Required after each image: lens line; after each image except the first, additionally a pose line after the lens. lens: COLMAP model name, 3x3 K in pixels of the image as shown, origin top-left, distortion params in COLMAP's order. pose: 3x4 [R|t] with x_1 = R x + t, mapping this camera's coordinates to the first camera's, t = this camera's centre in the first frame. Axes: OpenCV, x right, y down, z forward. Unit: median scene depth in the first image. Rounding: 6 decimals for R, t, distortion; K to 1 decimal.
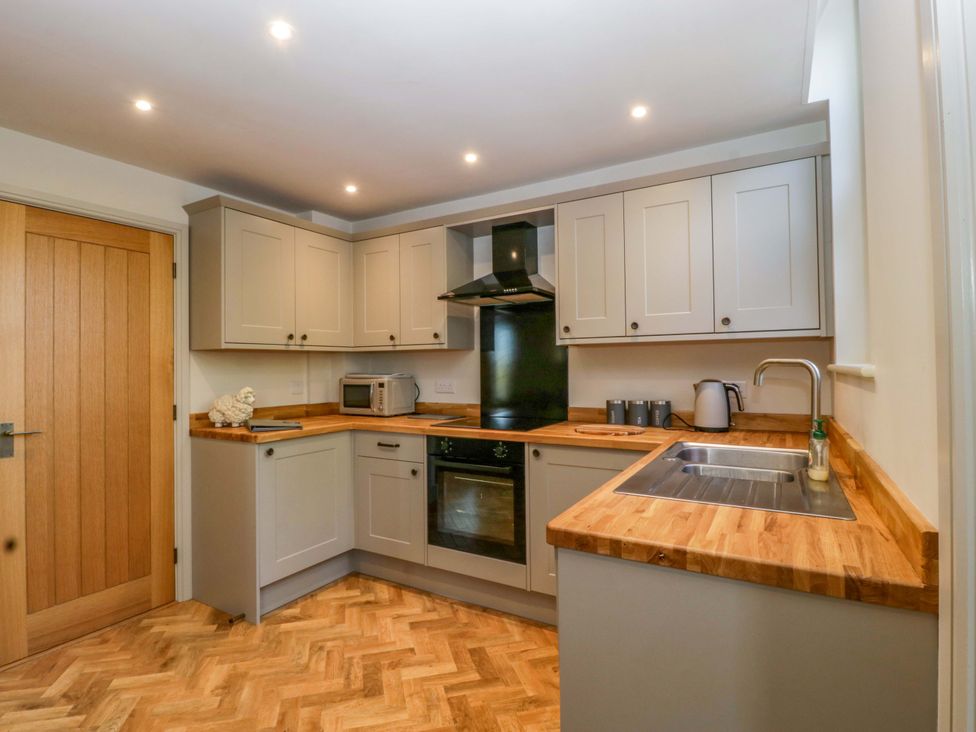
lens RADIAL K [[510.6, 0, 481.1], [0, 510.6, 354.0], [0, 0, 1]] dist [0.000278, -0.011560]
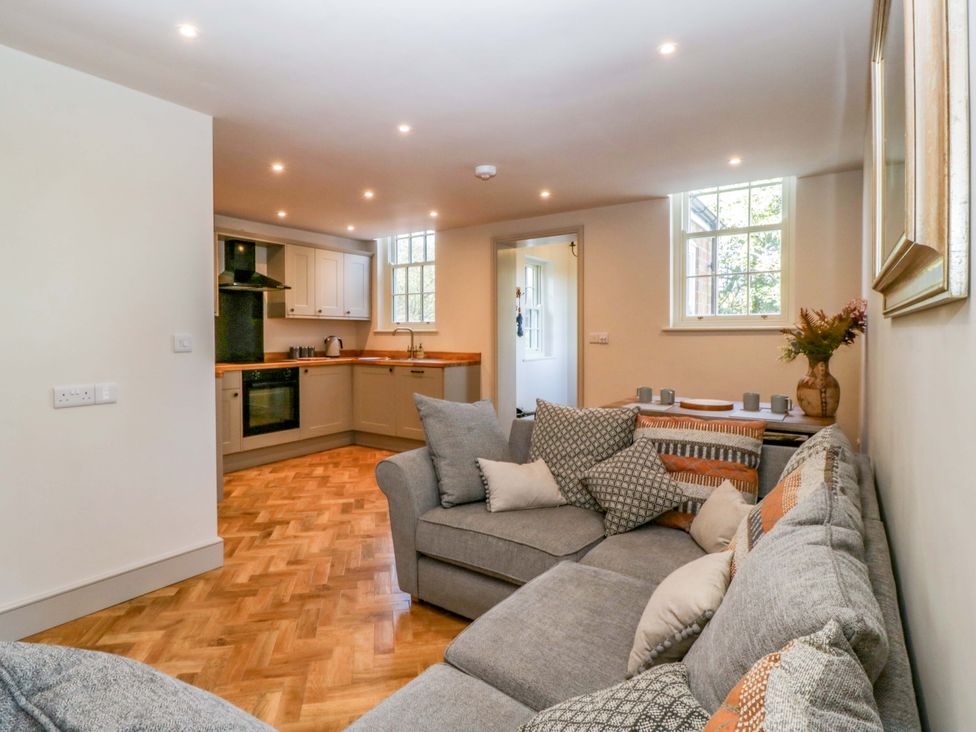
lens RADIAL K [[510.6, 0, 481.1], [0, 510.6, 354.0], [0, 0, 1]] dist [0.000278, -0.011560]
pose [[0.052420, -0.025864, 0.998290, -1.716040], [-0.018826, 0.999461, 0.026883, 0.052023], [-0.998448, -0.020203, 0.051905, 0.175755]]
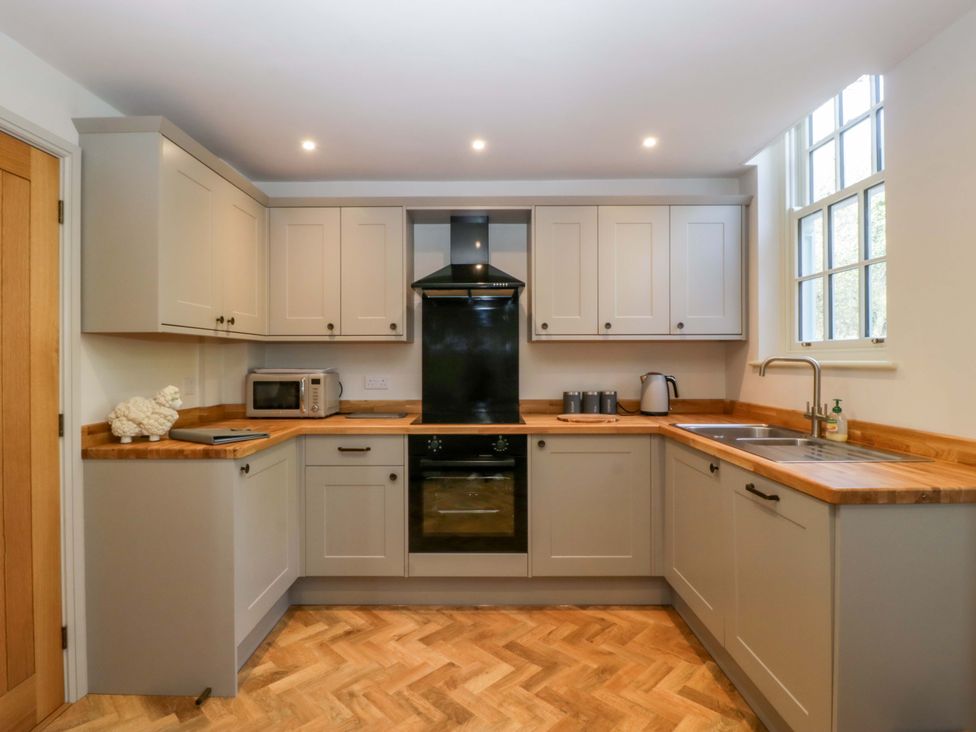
lens RADIAL K [[510.6, 0, 481.1], [0, 510.6, 354.0], [0, 0, 1]] dist [0.000278, -0.011560]
pose [[0.859008, 0.015226, 0.511736, -0.483388], [-0.019025, 0.999817, 0.002187, 0.010002], [-0.511609, -0.011614, 0.859140, 0.152587]]
